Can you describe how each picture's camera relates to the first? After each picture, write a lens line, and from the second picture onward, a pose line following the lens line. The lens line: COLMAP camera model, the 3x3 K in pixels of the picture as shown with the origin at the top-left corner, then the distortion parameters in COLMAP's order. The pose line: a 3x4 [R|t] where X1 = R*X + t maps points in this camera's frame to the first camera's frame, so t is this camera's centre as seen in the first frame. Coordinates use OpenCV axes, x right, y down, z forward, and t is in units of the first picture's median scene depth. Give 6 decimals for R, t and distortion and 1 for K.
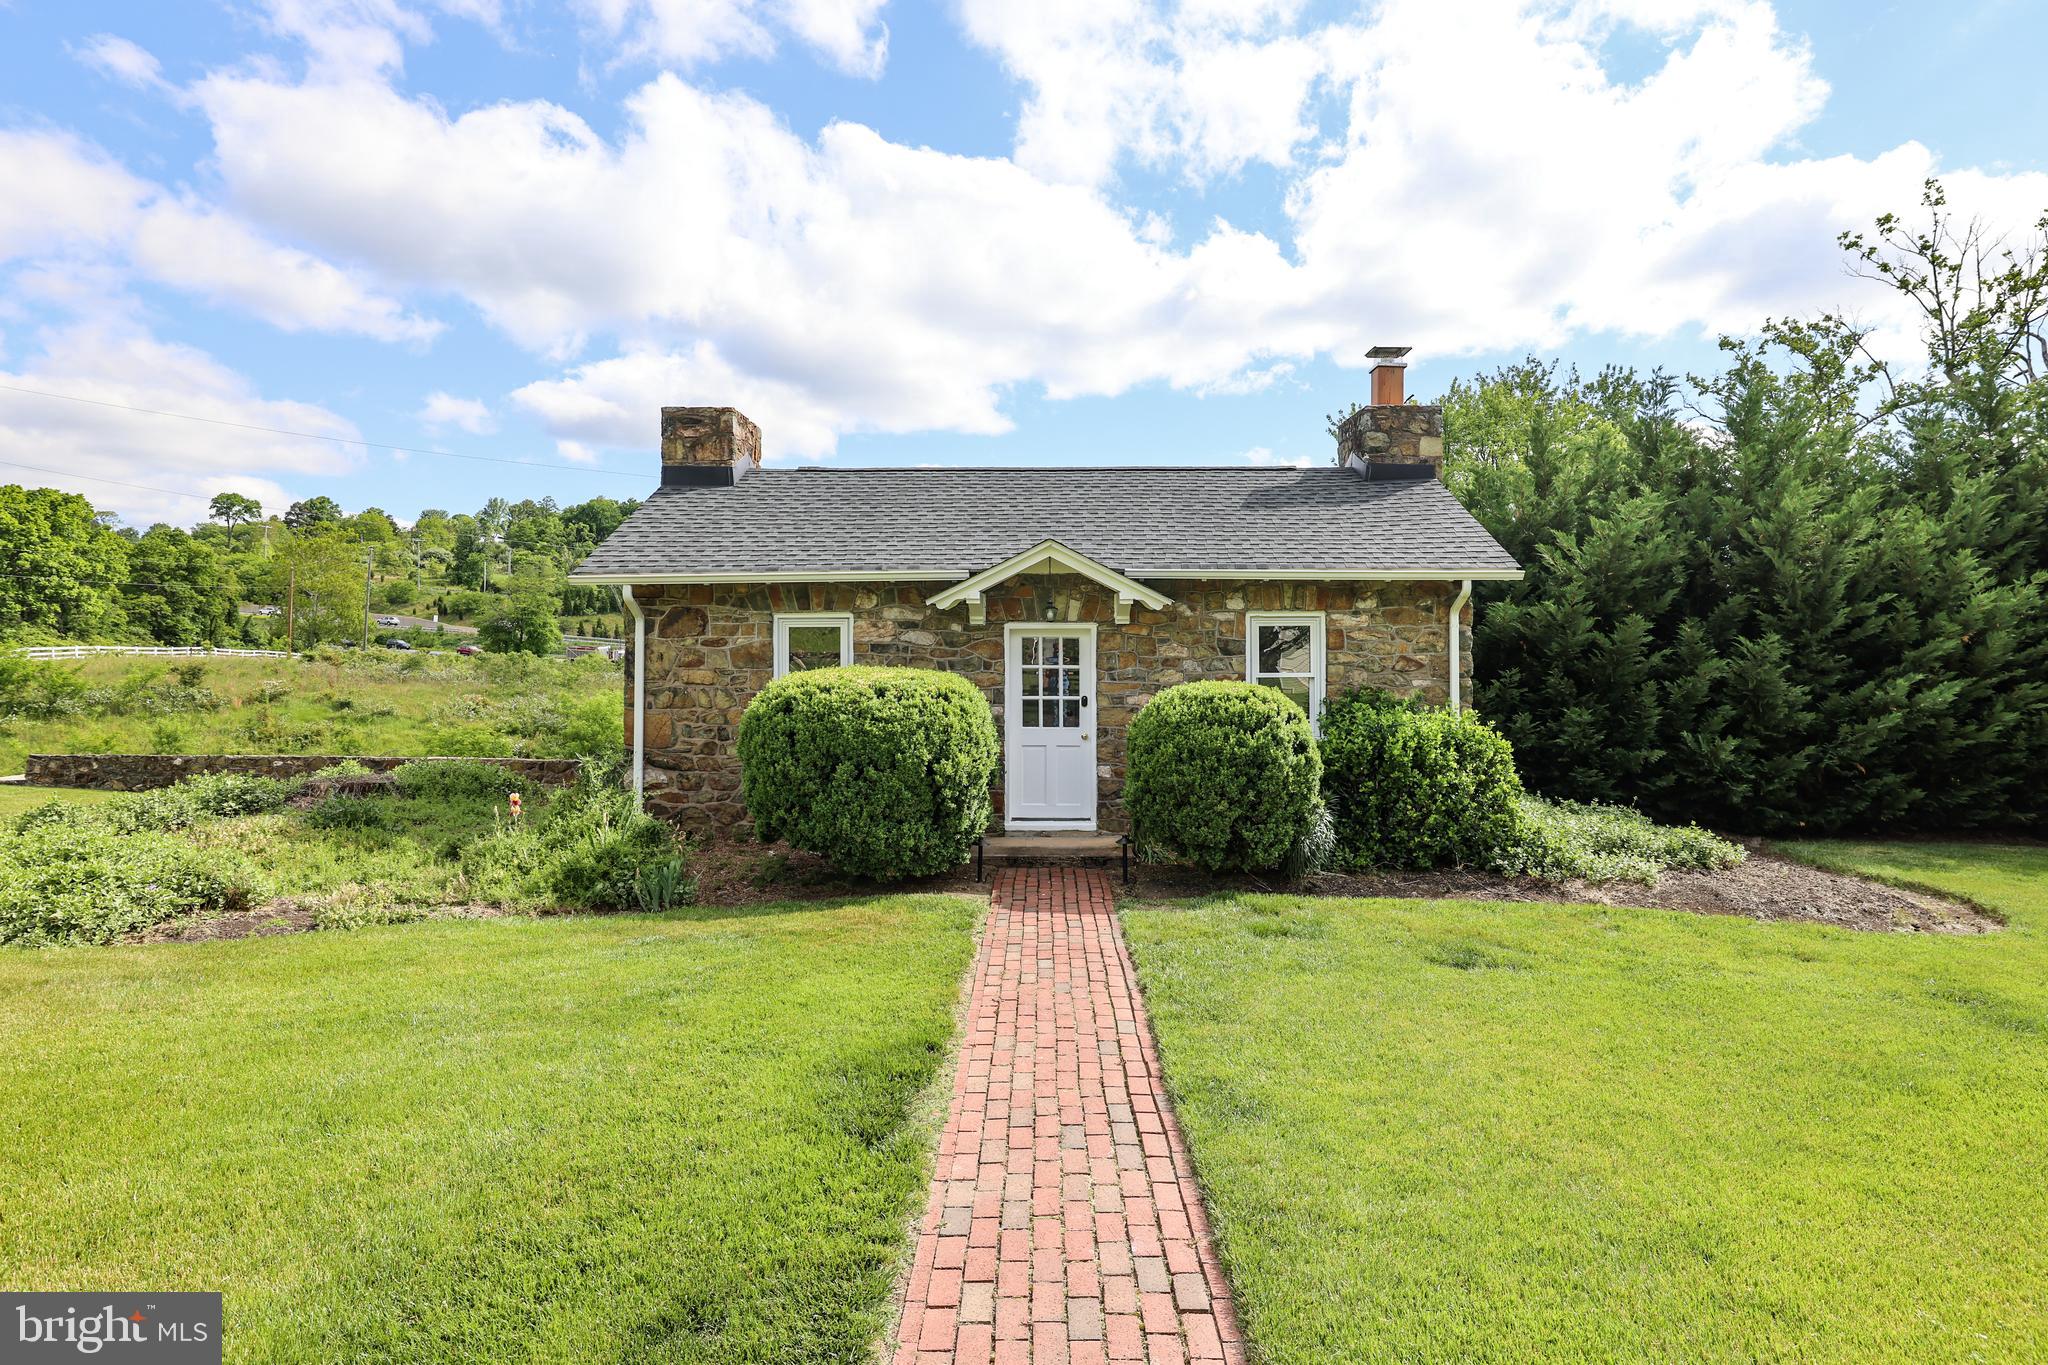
lens RADIAL K [[1075.1, 0, 1094.3], [0, 1075.1, 615.8], [0, 0, 1]] dist [0.014055, 0.002741]
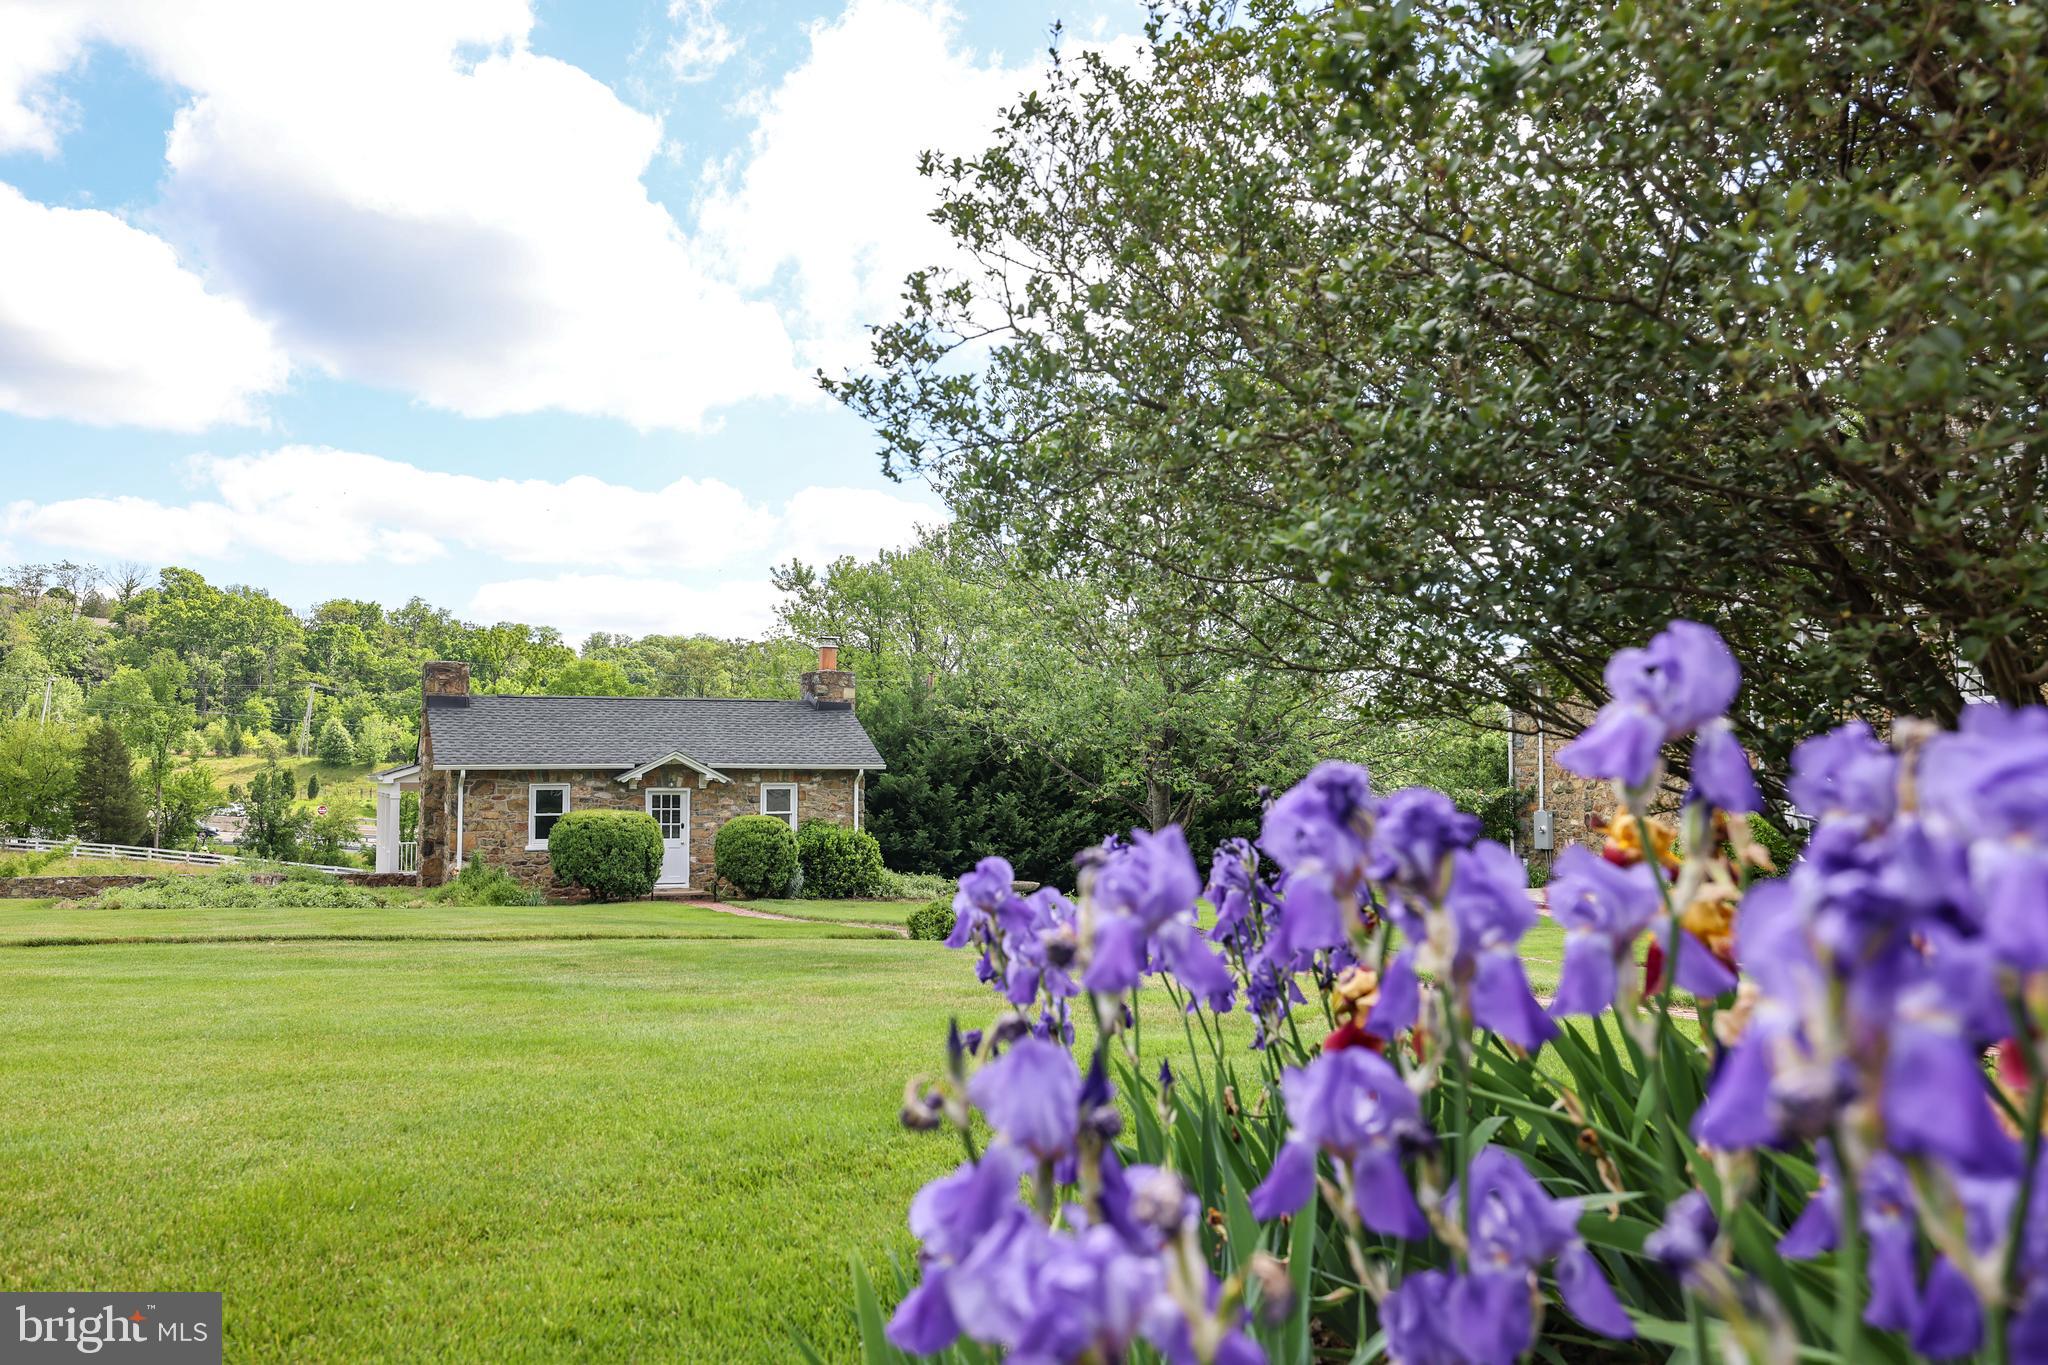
lens RADIAL K [[1777.8, 0, 1020.3], [0, 1777.8, 681.6], [0, 0, 1]] dist [0.047506, 0.008423]
pose [[0.928023, 0.021554, 0.371898, -0.687680], [-0.009882, 0.999398, -0.033263, -0.090273], [-0.372391, 0.027193, 0.927677, -2.424736]]
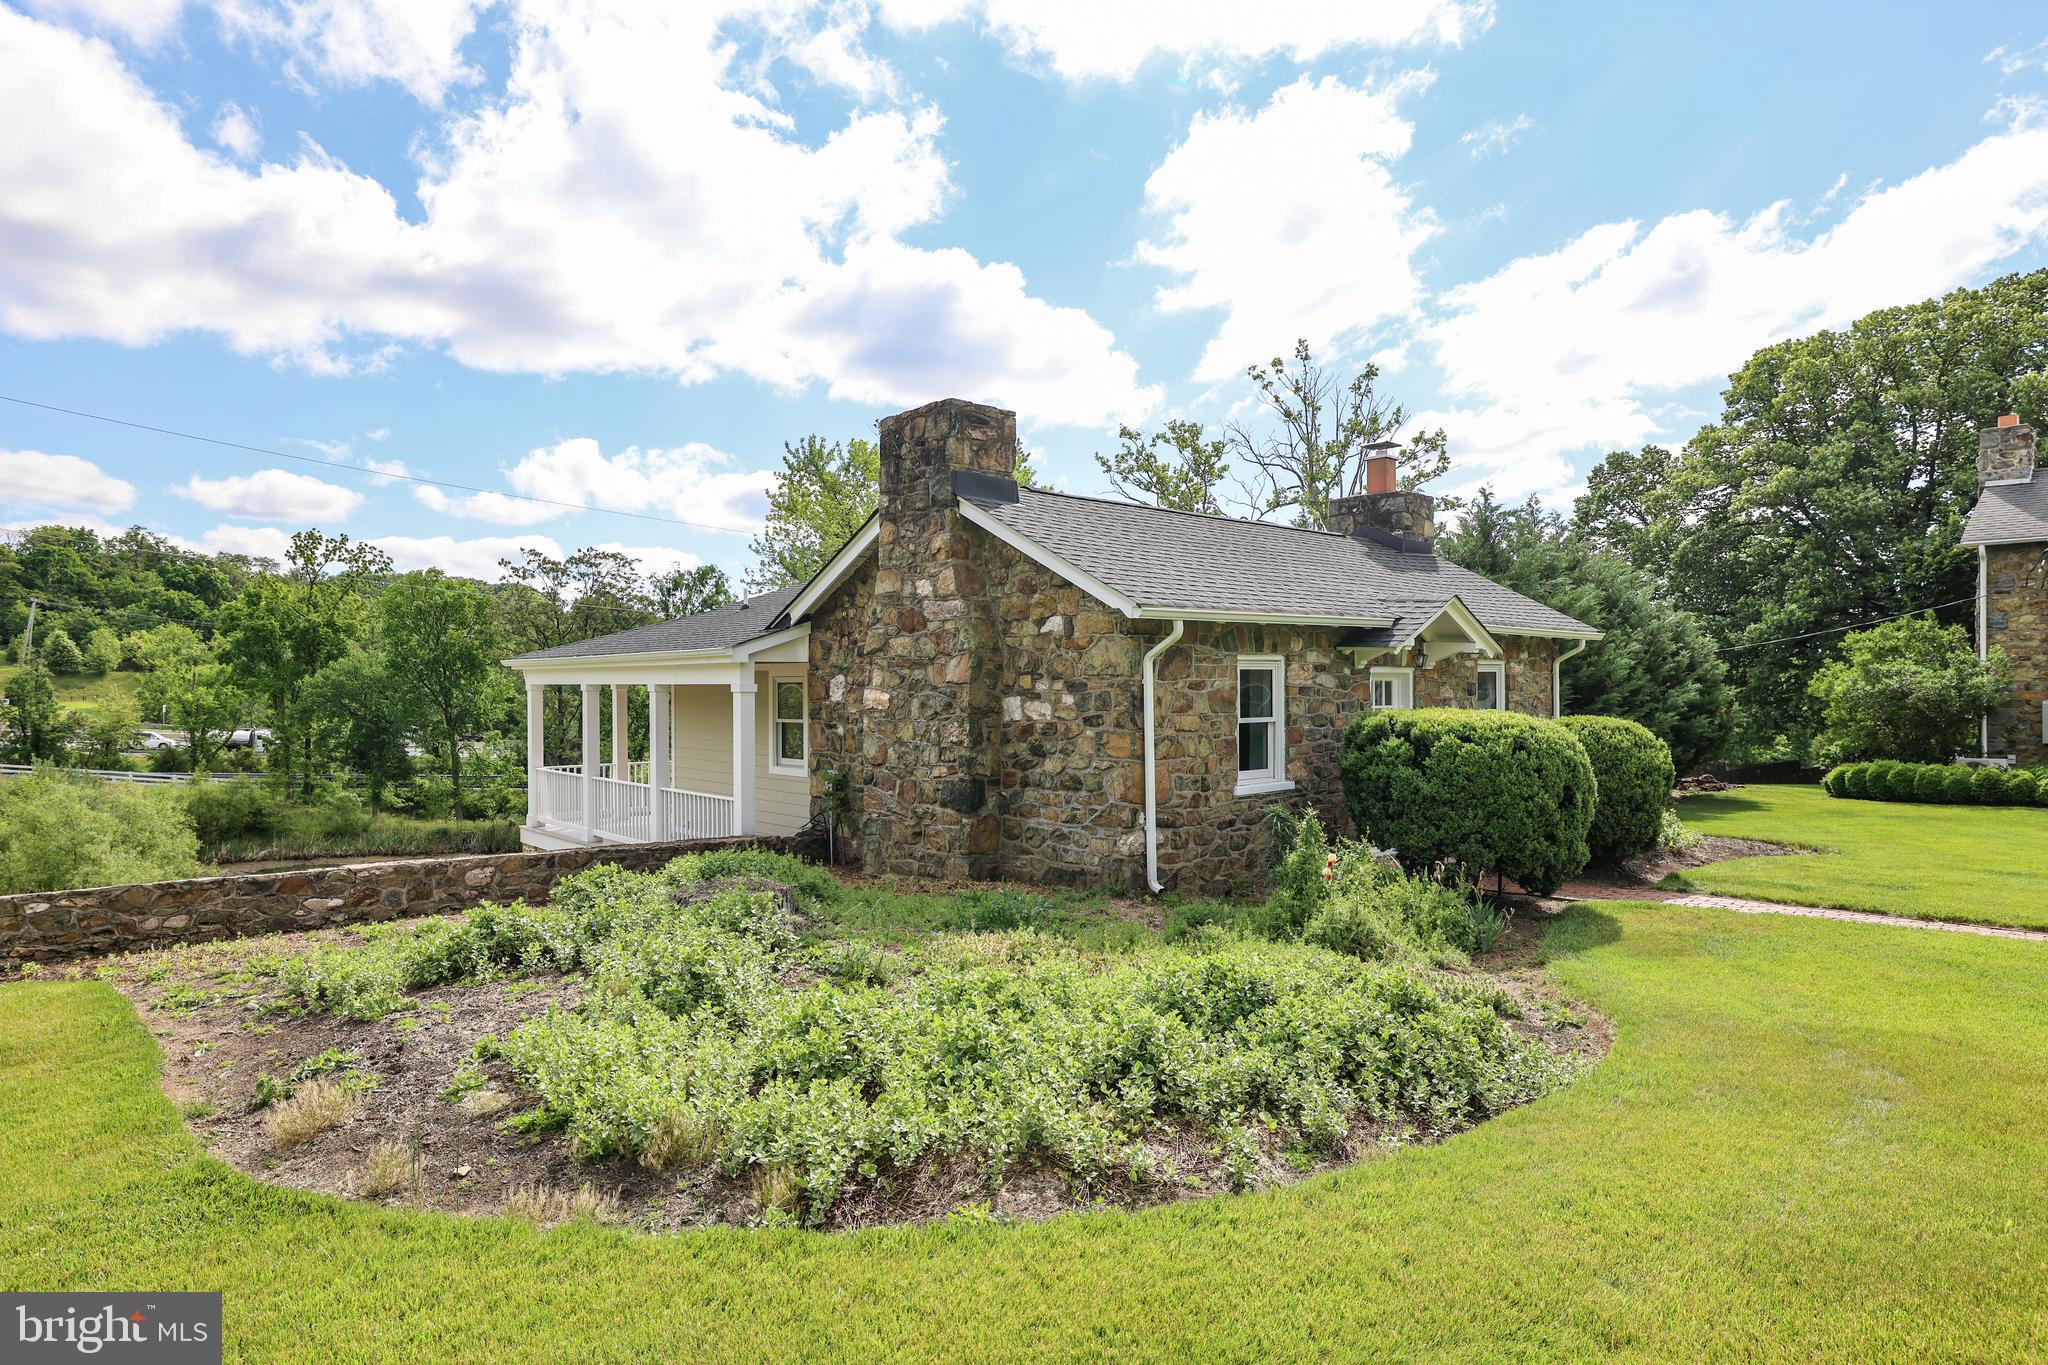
lens RADIAL K [[1186.0, 0, 1029.4], [0, 1186.0, 691.1], [0, 0, 1]] dist [-0.008570, 0.000424]
pose [[0.745626, -0.003125, 0.666357, -1.128032], [-0.014019, 0.999694, 0.020375, 0.010954], [-0.666217, -0.024534, 0.745355, 0.338216]]
